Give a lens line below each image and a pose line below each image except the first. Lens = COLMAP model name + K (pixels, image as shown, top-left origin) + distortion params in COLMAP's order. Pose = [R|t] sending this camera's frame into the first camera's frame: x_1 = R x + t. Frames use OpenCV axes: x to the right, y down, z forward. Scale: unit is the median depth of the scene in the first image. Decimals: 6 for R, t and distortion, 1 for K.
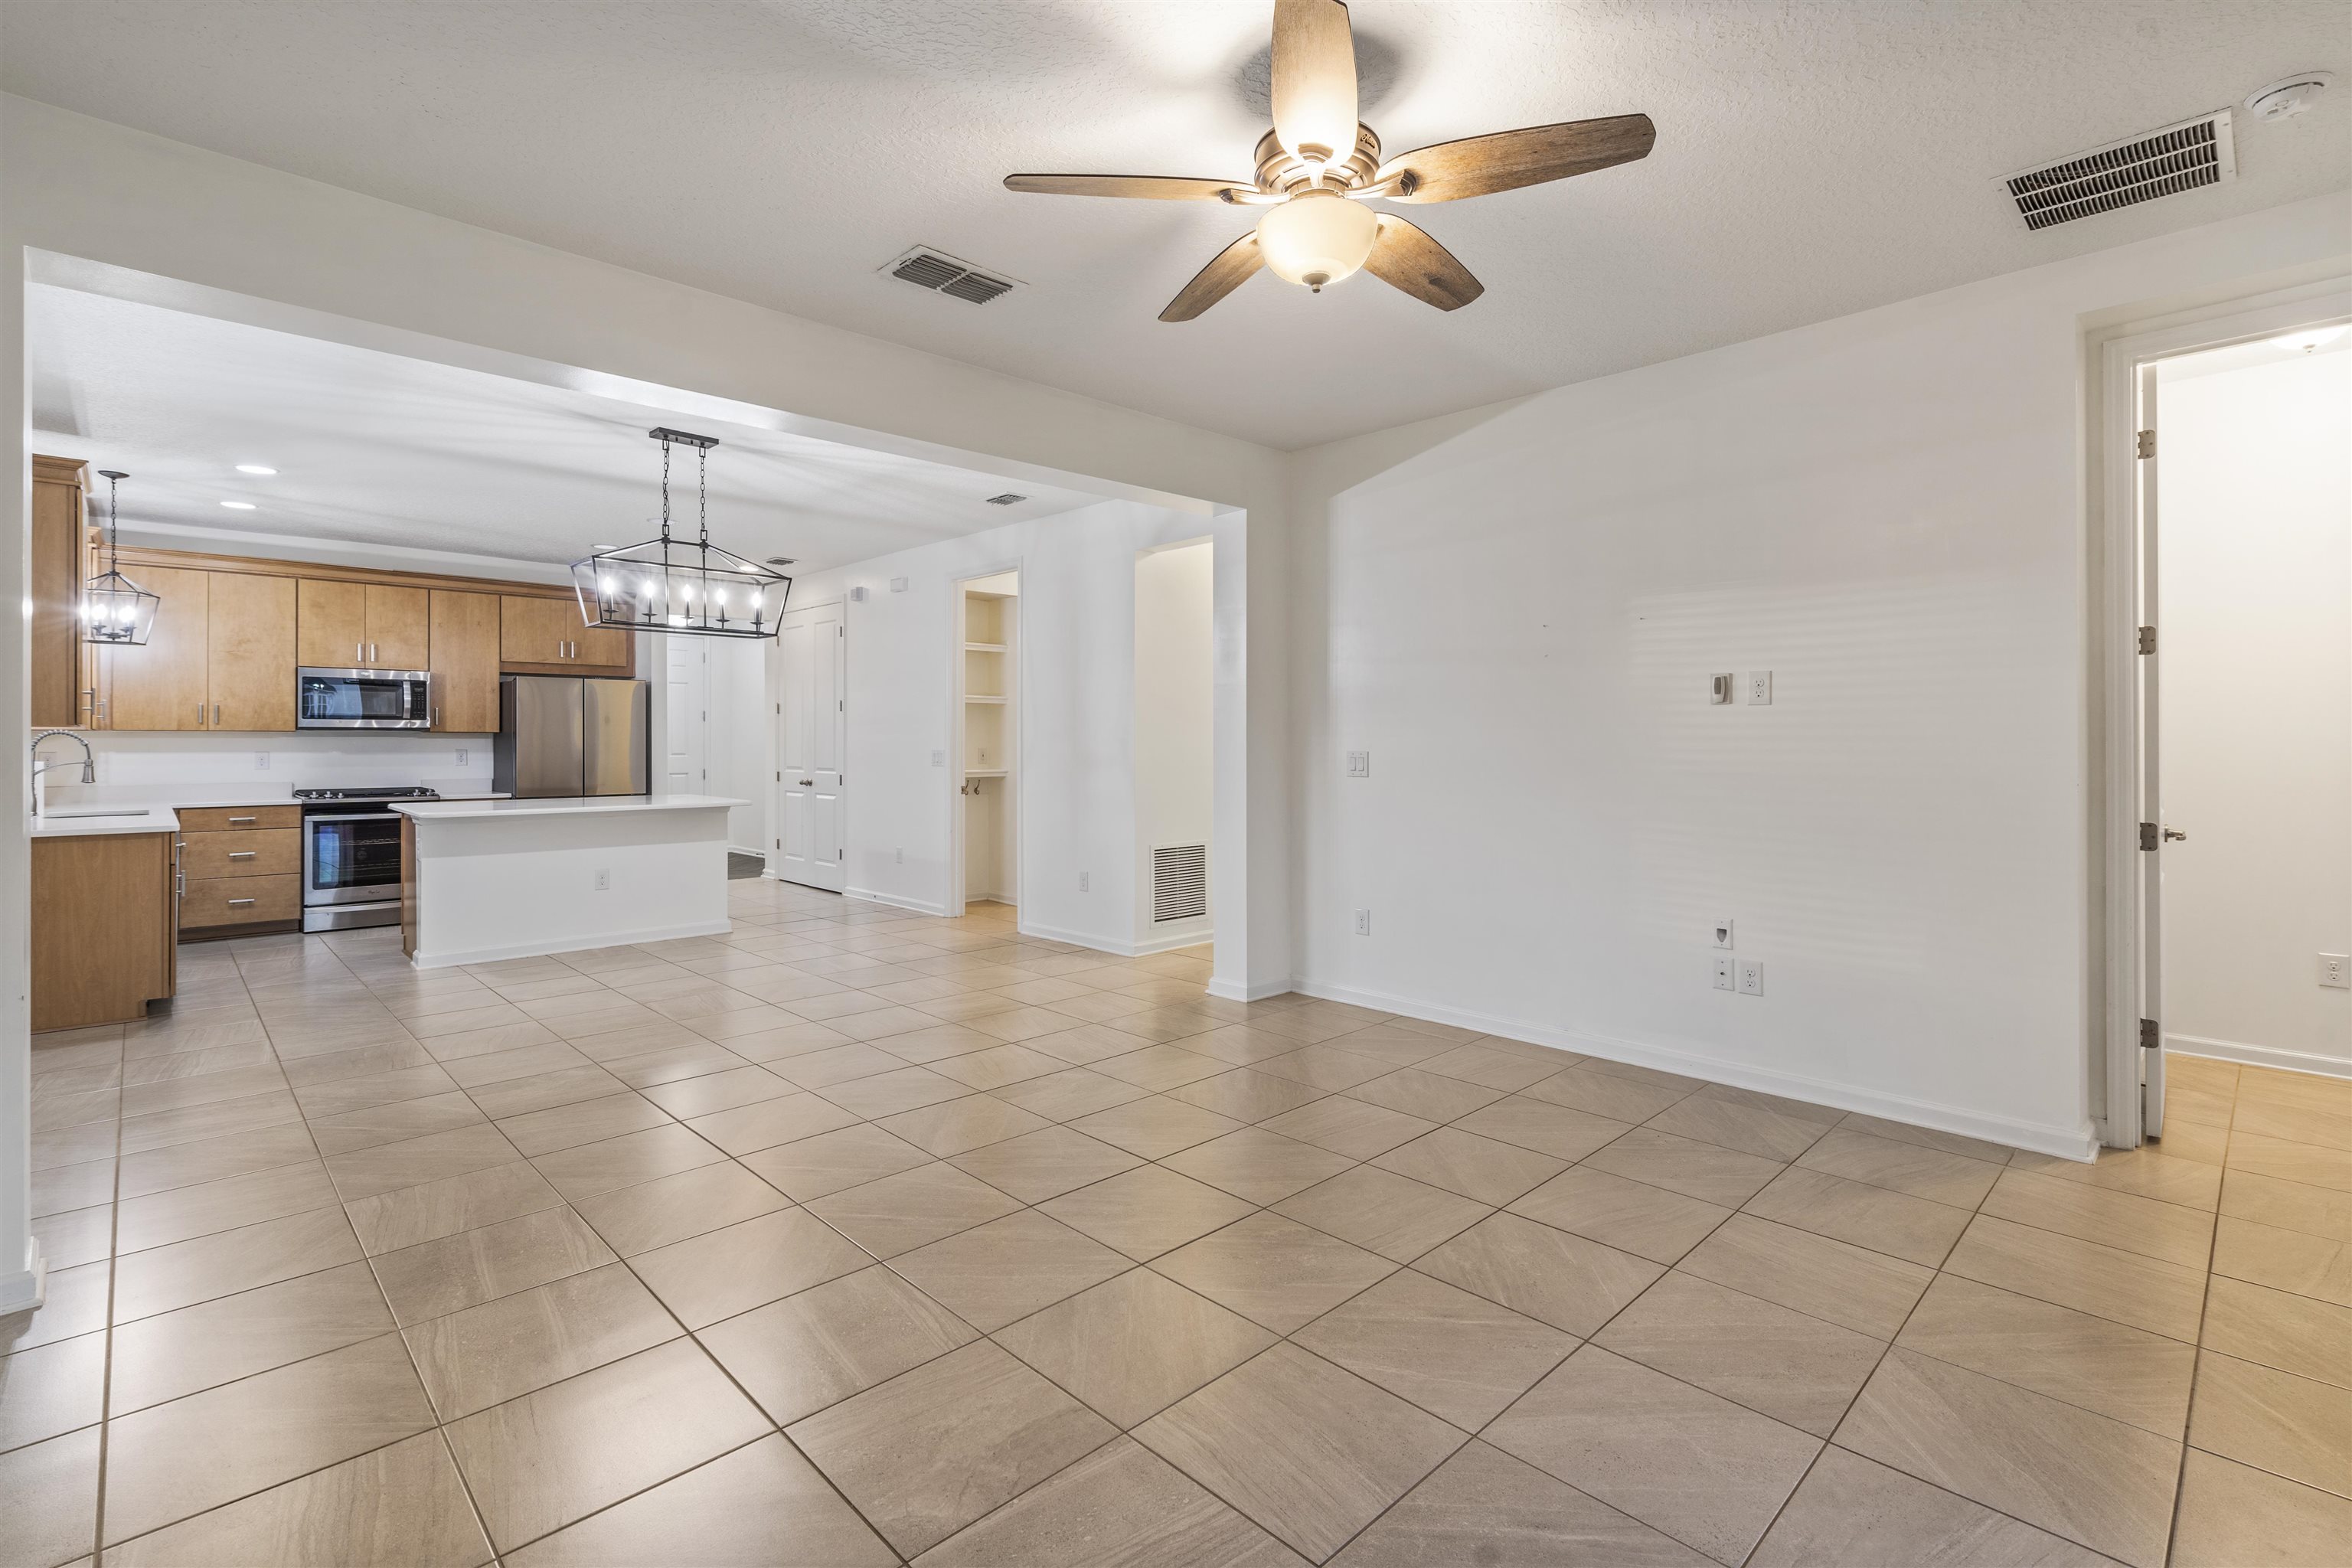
lens RADIAL K [[1094.5, 0, 1157.0], [0, 1094.5, 729.2], [0, 0, 1]] dist [-0.003718, 0.000349]
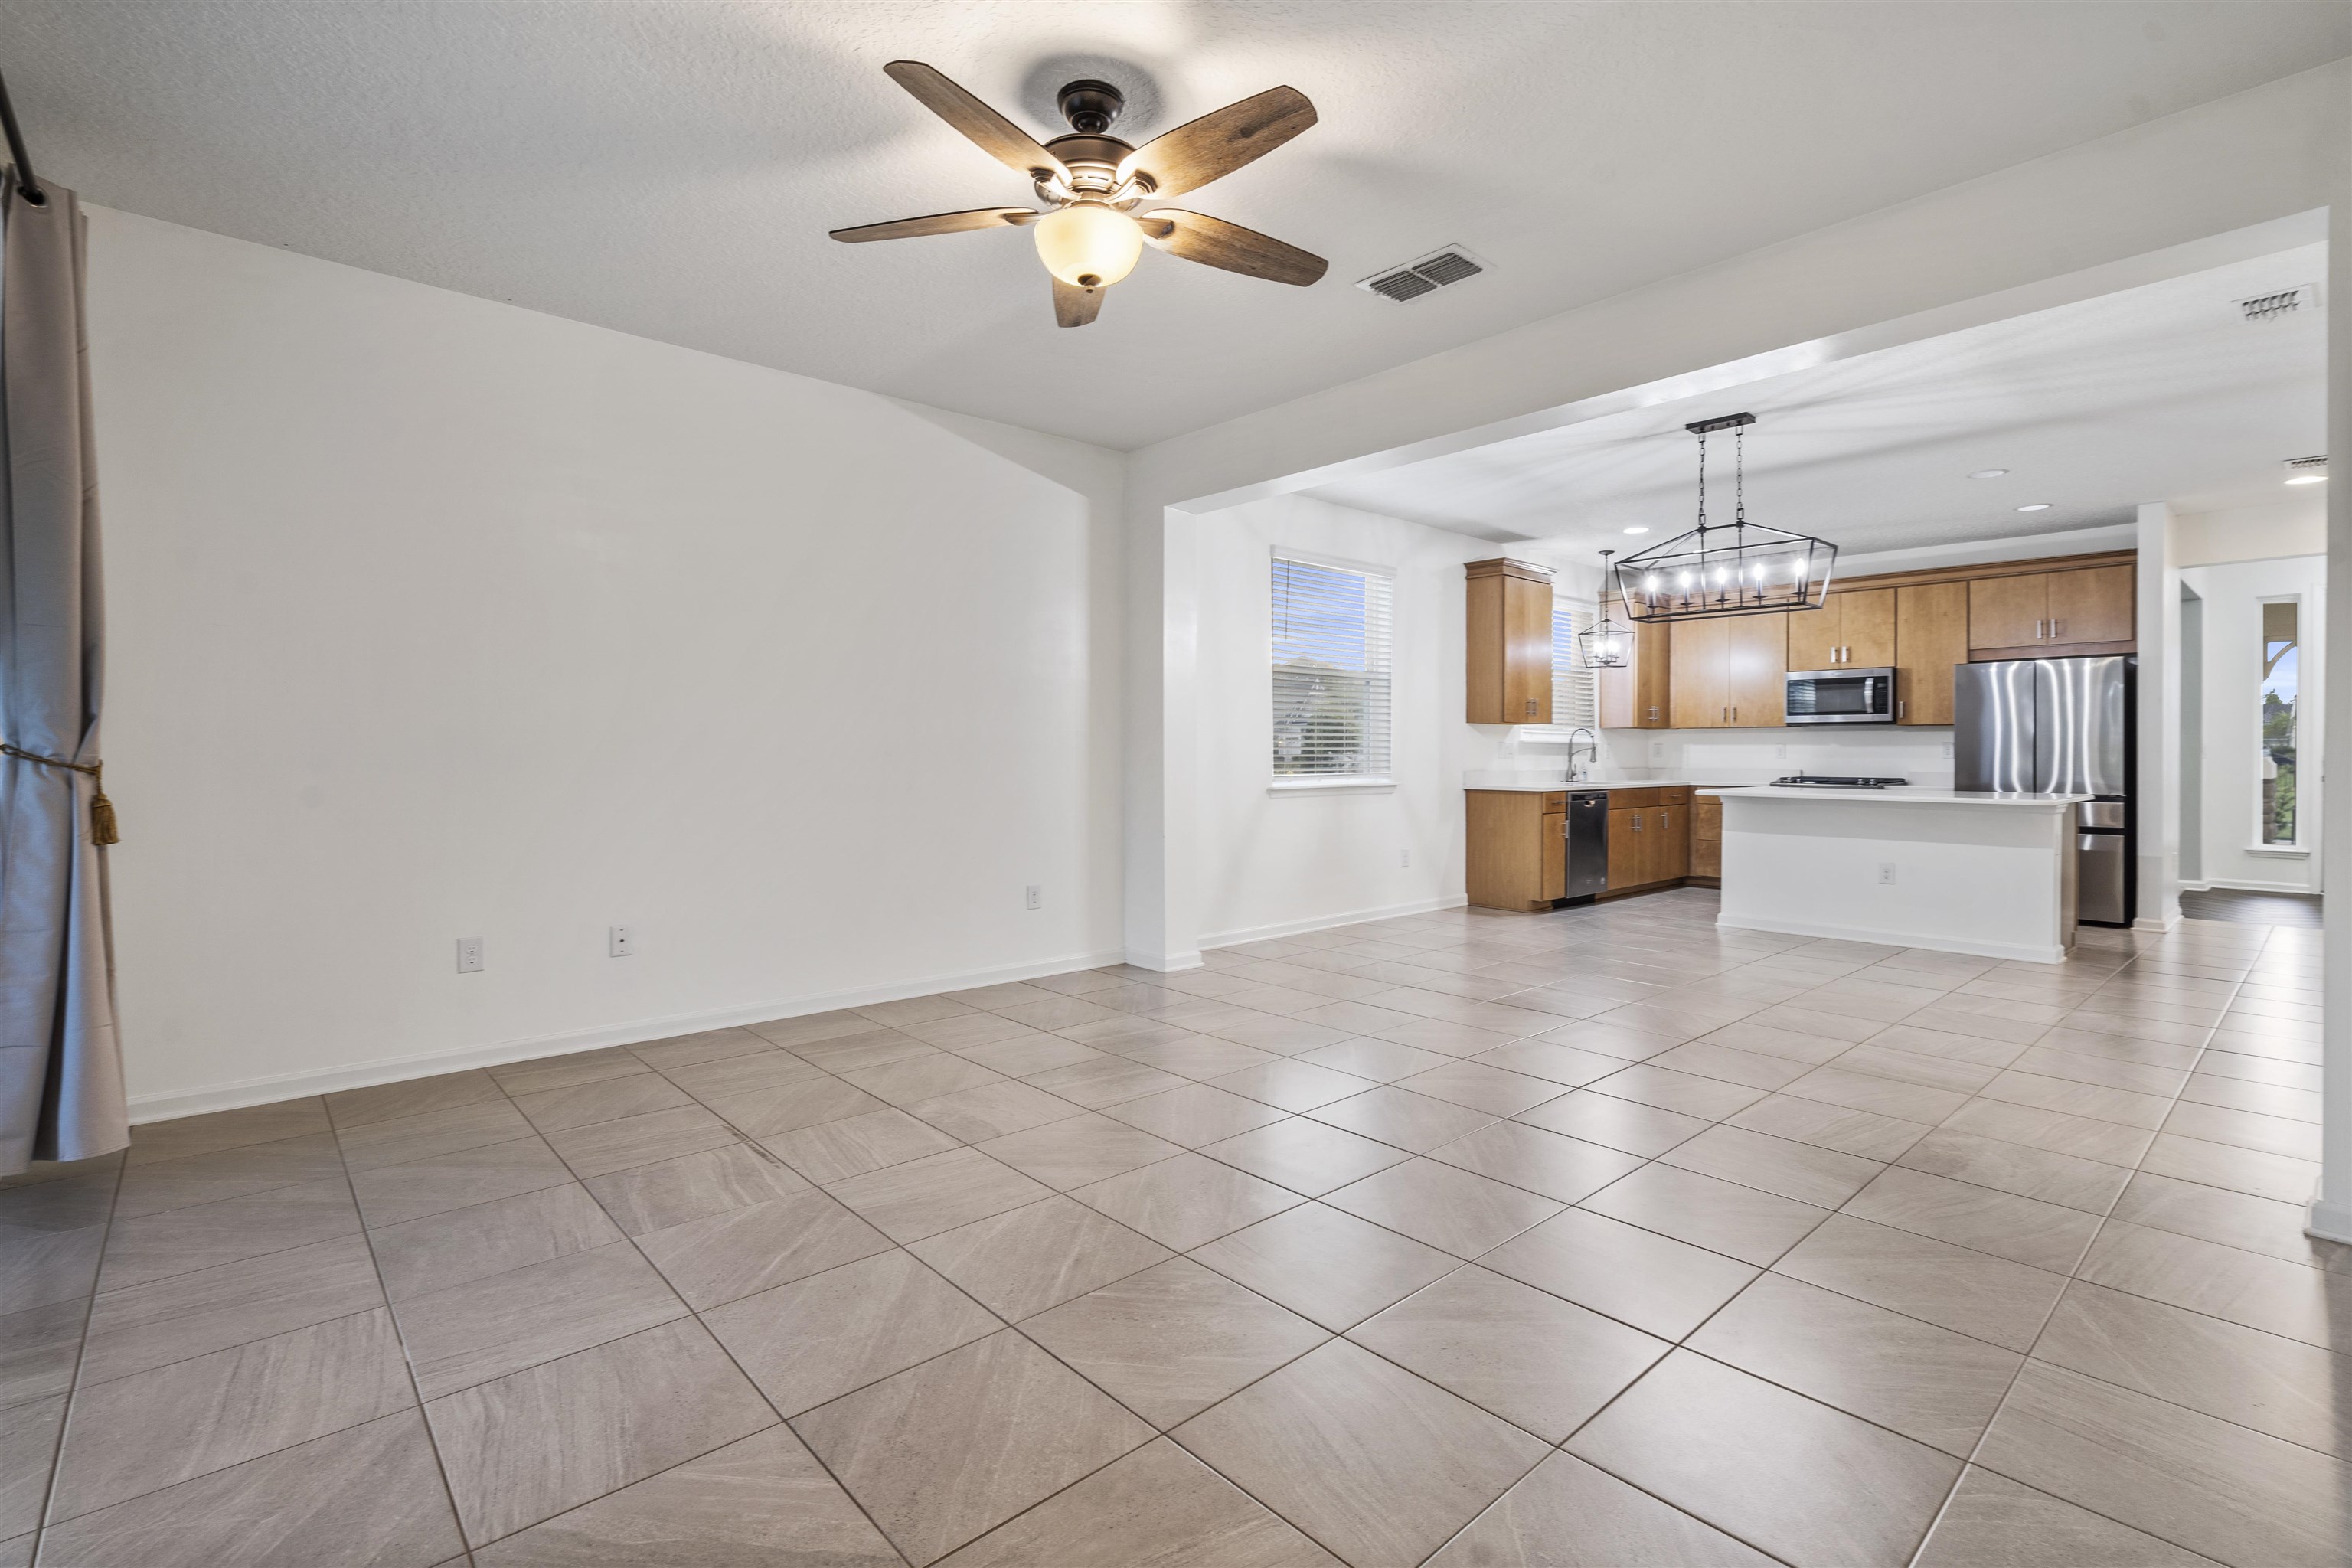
lens RADIAL K [[1094.5, 0, 1180.1], [0, 1094.5, 751.7], [0, 0, 1]] dist [-0.003718, 0.000349]
pose [[-0.041621, -0.001519, -0.999132, 0.526600], [0.010193, 0.999946, -0.001945, 0.030205], [0.999081, -0.010265, -0.041603, 0.474962]]
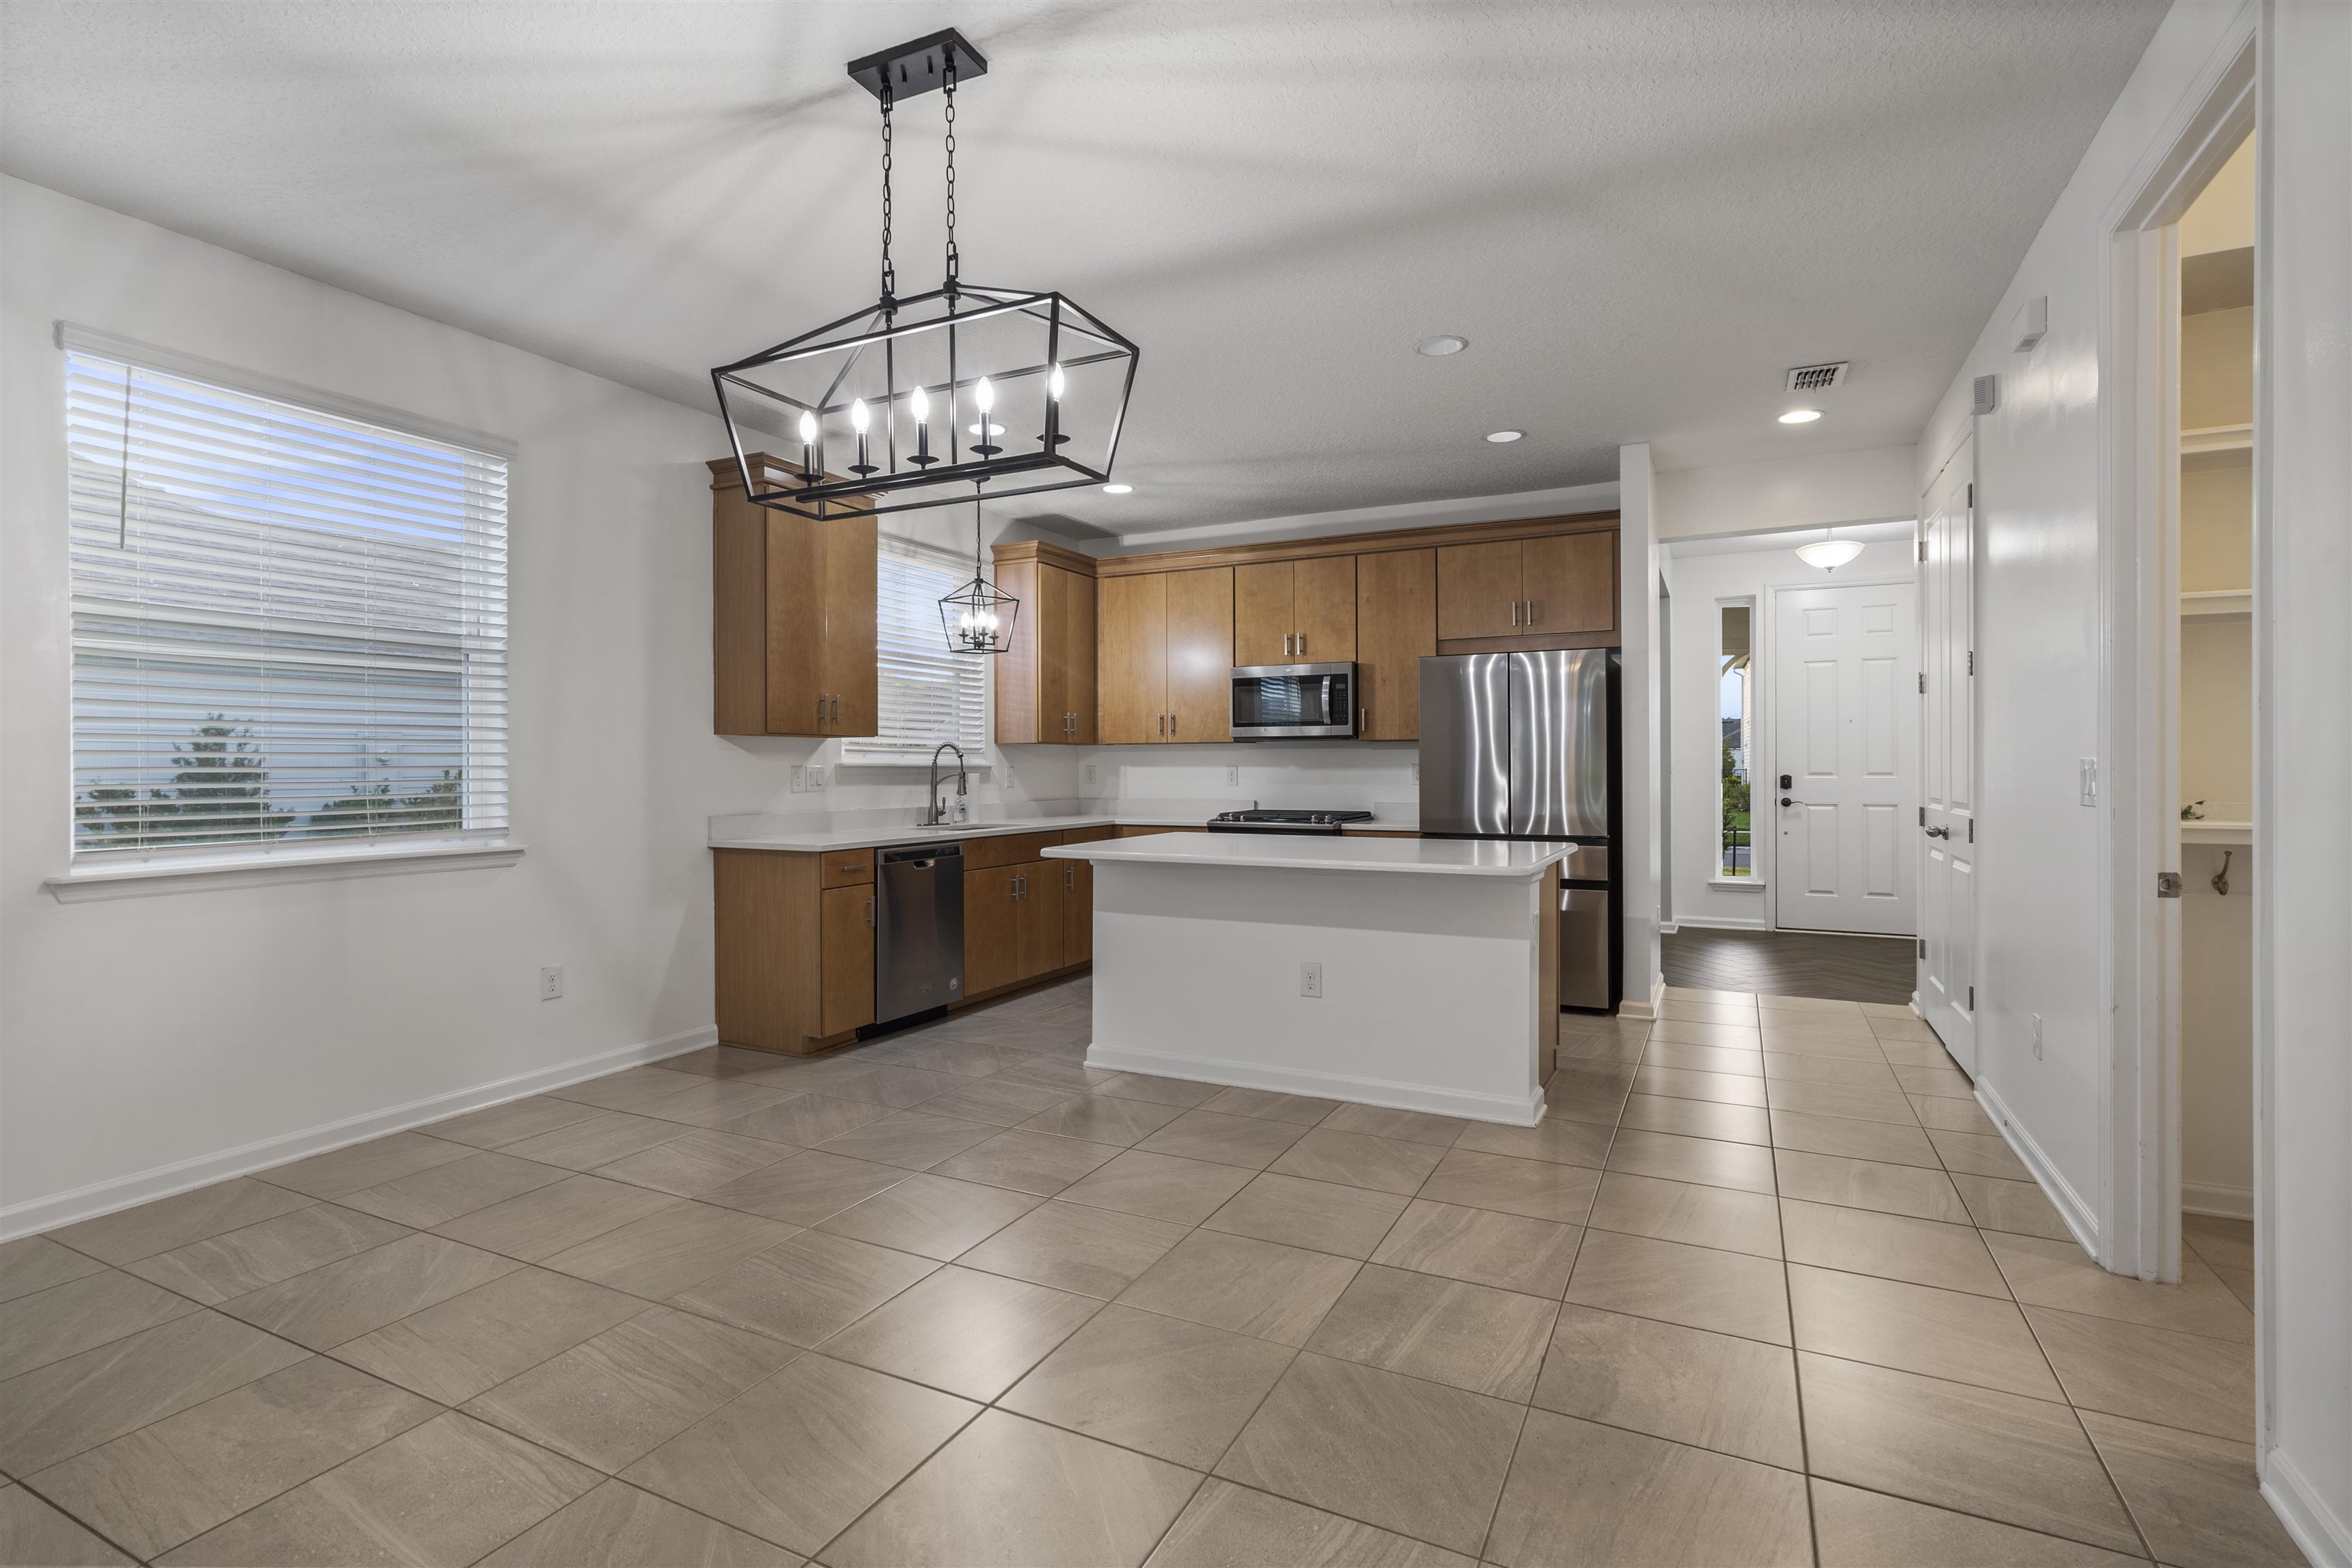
lens RADIAL K [[1094.5, 0, 1217.3], [0, 1094.5, 770.3], [0, 0, 1]] dist [-0.003718, 0.000349]
pose [[0.343598, 0.001412, -0.939116, 0.033249], [0.015351, 0.999857, 0.007120, 0.021557], [0.938991, -0.016862, 0.343528, 0.841061]]
